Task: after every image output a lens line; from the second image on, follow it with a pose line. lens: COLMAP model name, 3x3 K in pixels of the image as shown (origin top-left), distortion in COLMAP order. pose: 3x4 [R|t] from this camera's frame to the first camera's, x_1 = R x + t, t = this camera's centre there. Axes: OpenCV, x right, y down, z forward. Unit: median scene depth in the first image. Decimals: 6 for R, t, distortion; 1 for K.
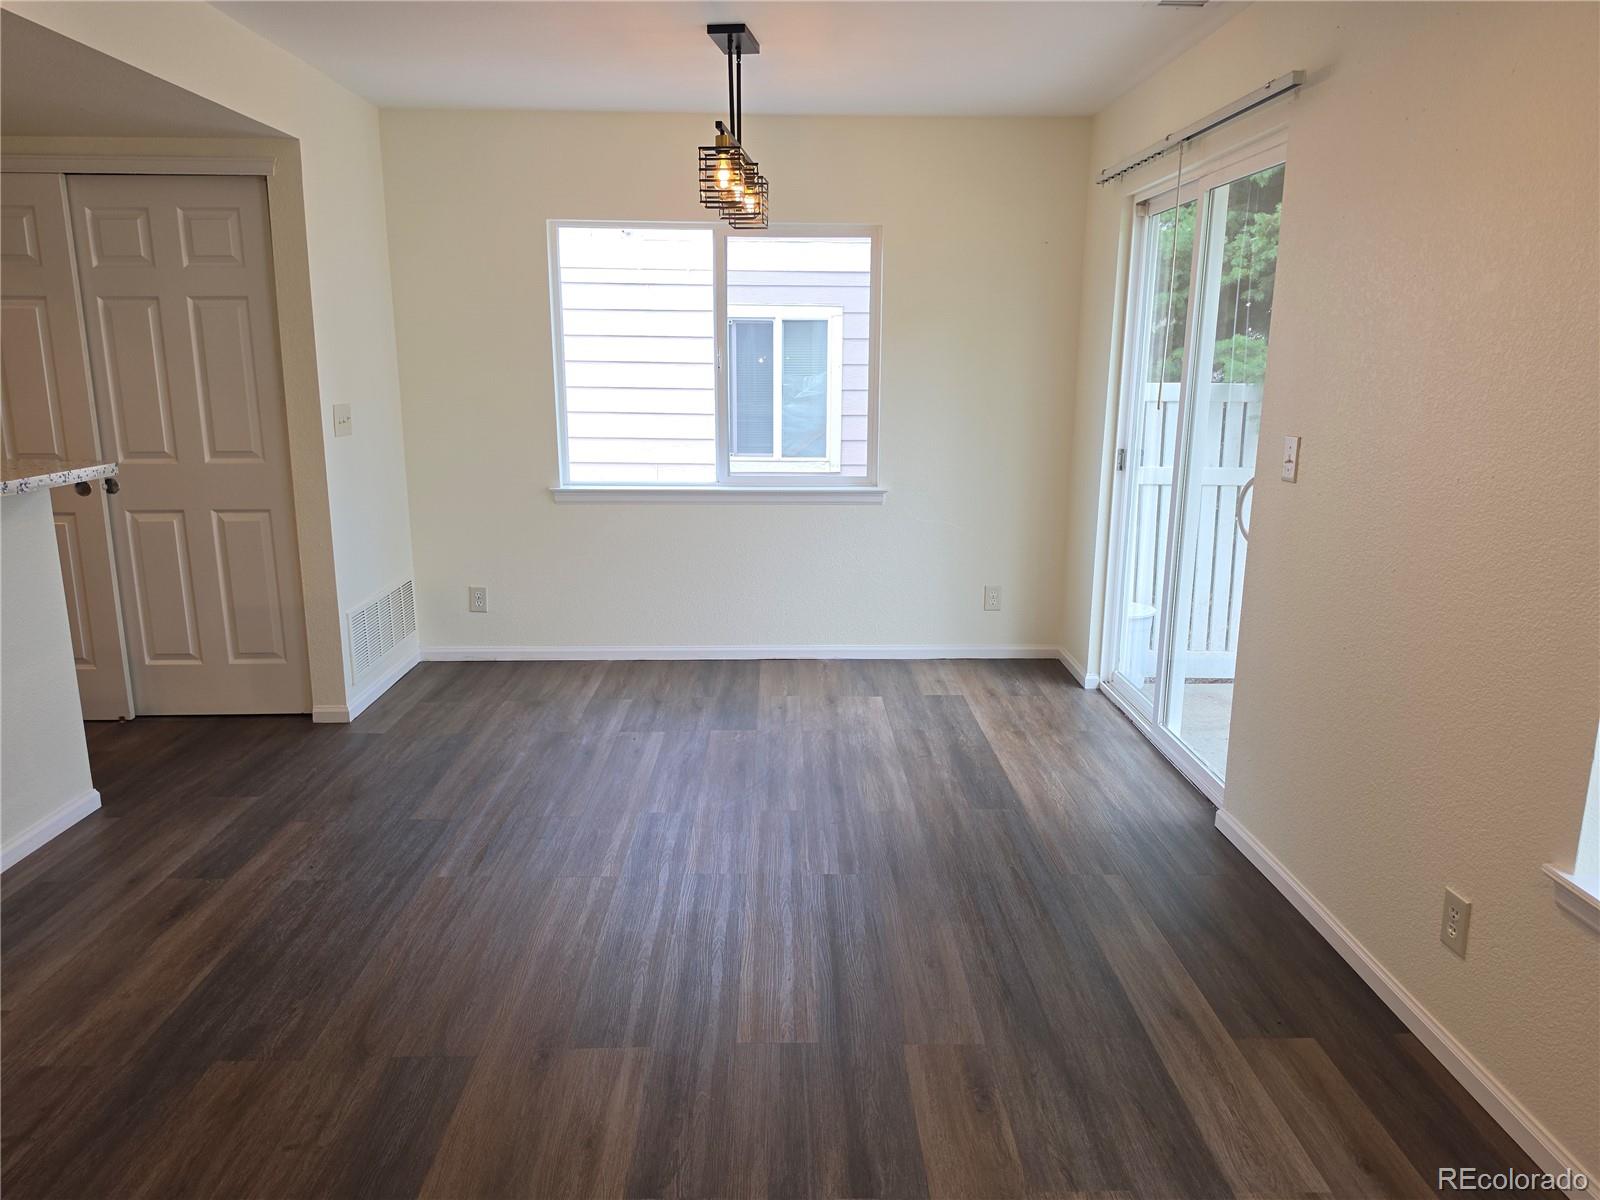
lens RADIAL K [[1094.9, 0, 800.0], [0, 1094.9, 600.0], [0, 0, 1]] dist [0.114694, -0.198883]
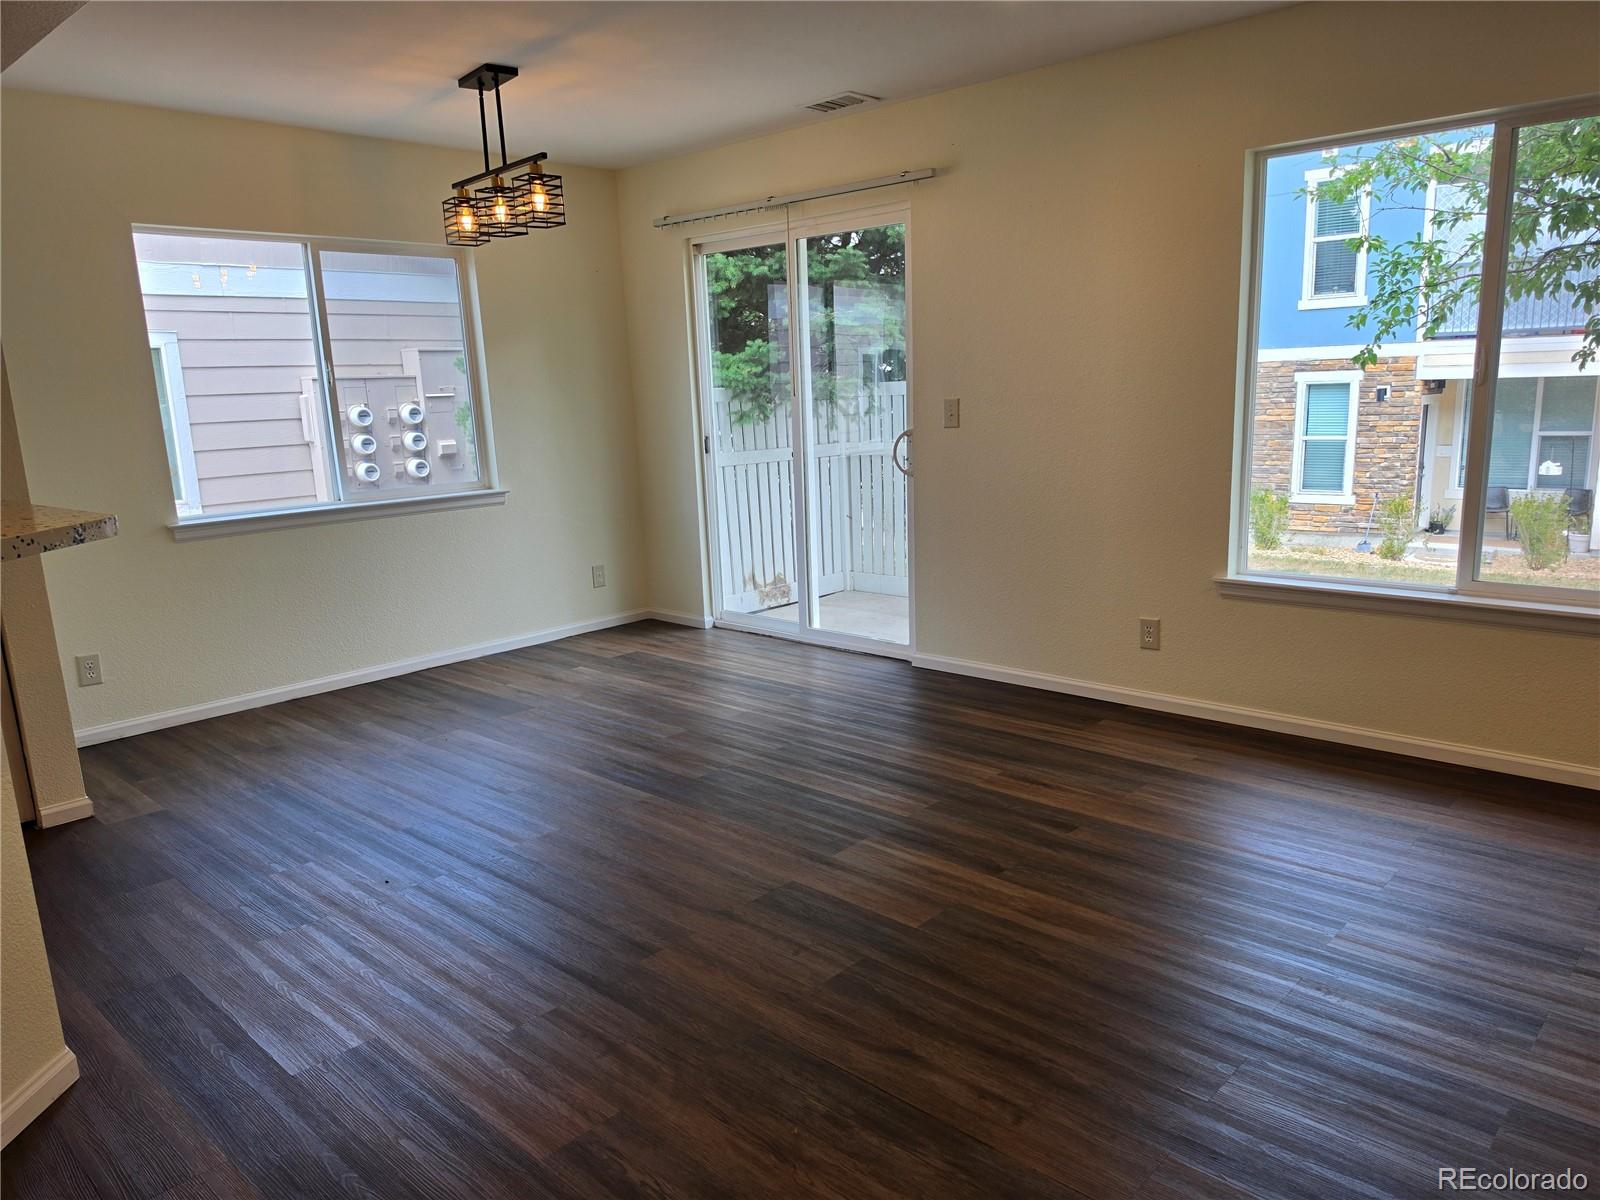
lens RADIAL K [[1107.6, 0, 814.6], [0, 1107.6, 601.5], [0, 0, 1]] dist [0.114727, -0.173135]
pose [[0.696108, -0.169356, 0.697677, -0.536238], [0.195879, 0.979712, 0.042379, 0.021423], [-0.690699, 0.107160, 0.715158, 0.012497]]
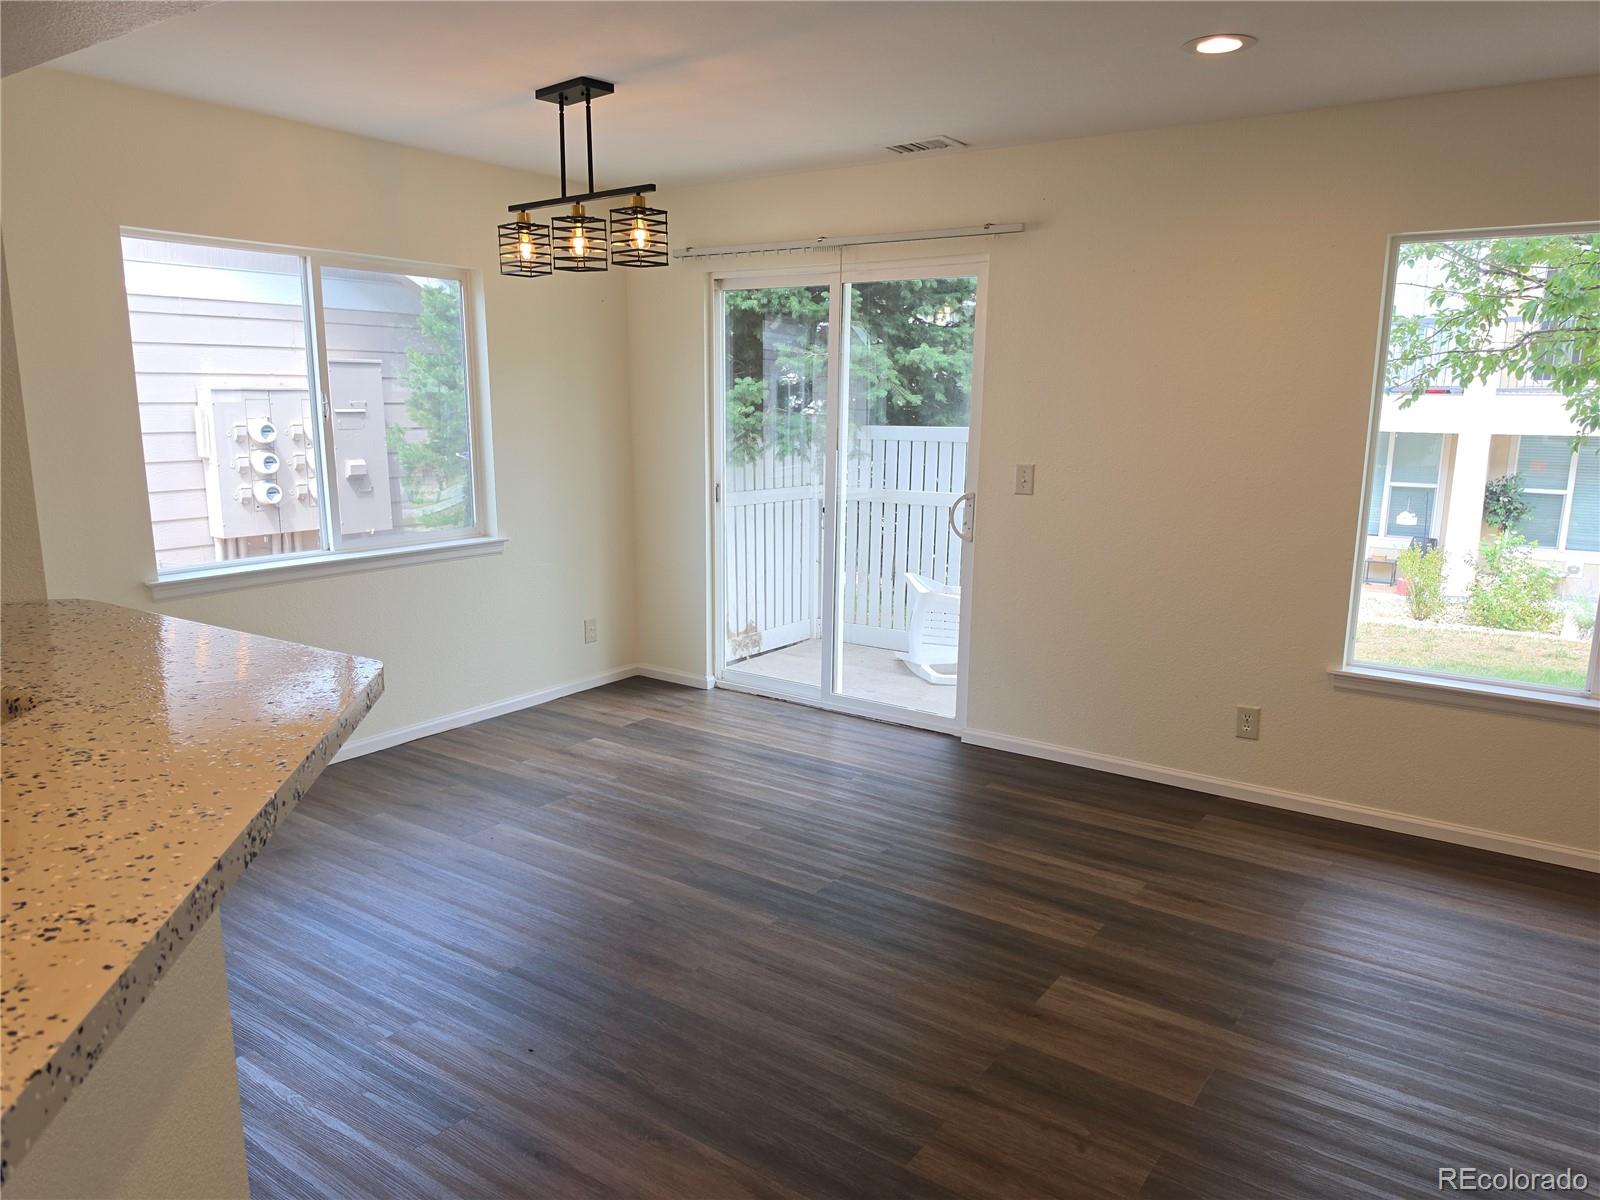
lens RADIAL K [[1112.8, 0, 800.0], [0, 1112.8, 600.0], [0, 0, 1]] dist [0.108711, -0.136573]
pose [[0.596157, -0.145266, 0.789617, -0.603096], [0.167964, 0.984298, 0.054270, -0.060723], [-0.785102, 0.100274, 0.611196, 0.203949]]
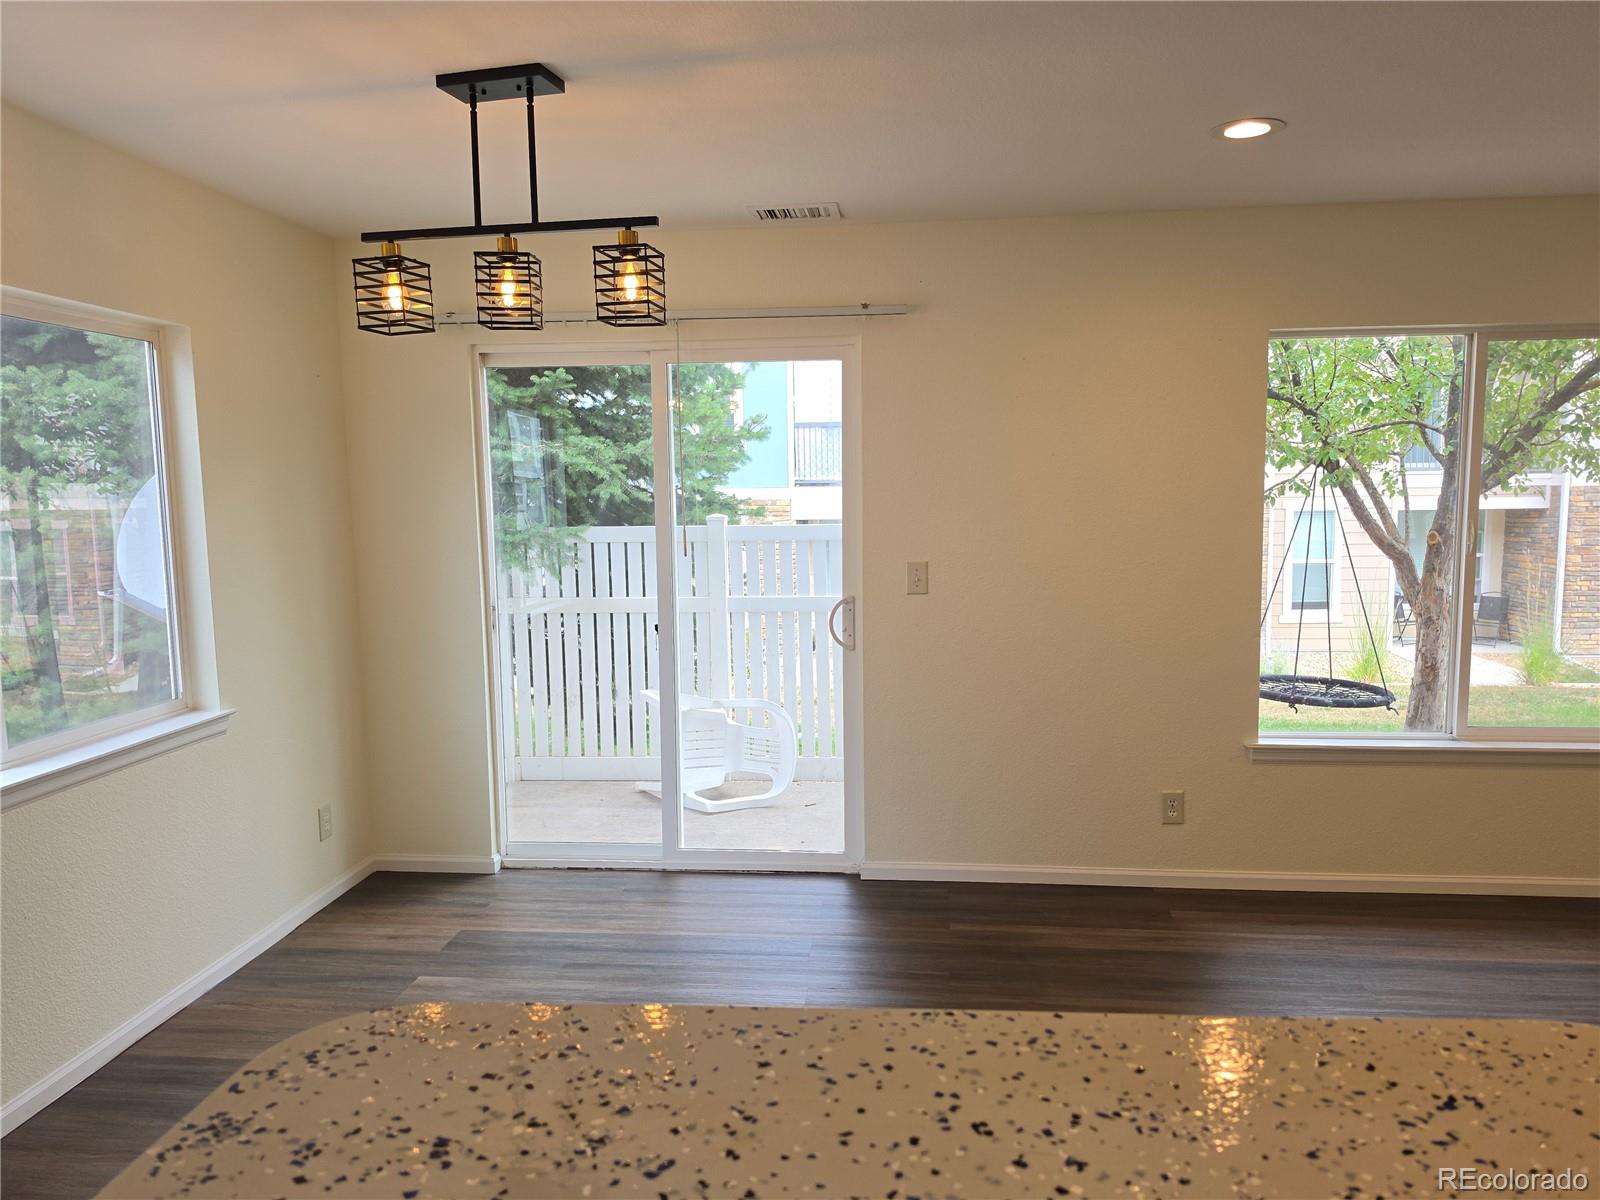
lens RADIAL K [[1107.6, 0, 814.6], [0, 1107.6, 601.5], [0, 0, 1]] dist [0.114727, -0.173135]
pose [[0.128116, -0.106851, 0.985986, -0.587747], [0.231330, 0.969976, 0.075057, -0.143826], [-0.964403, 0.218473, 0.148987, 0.578910]]
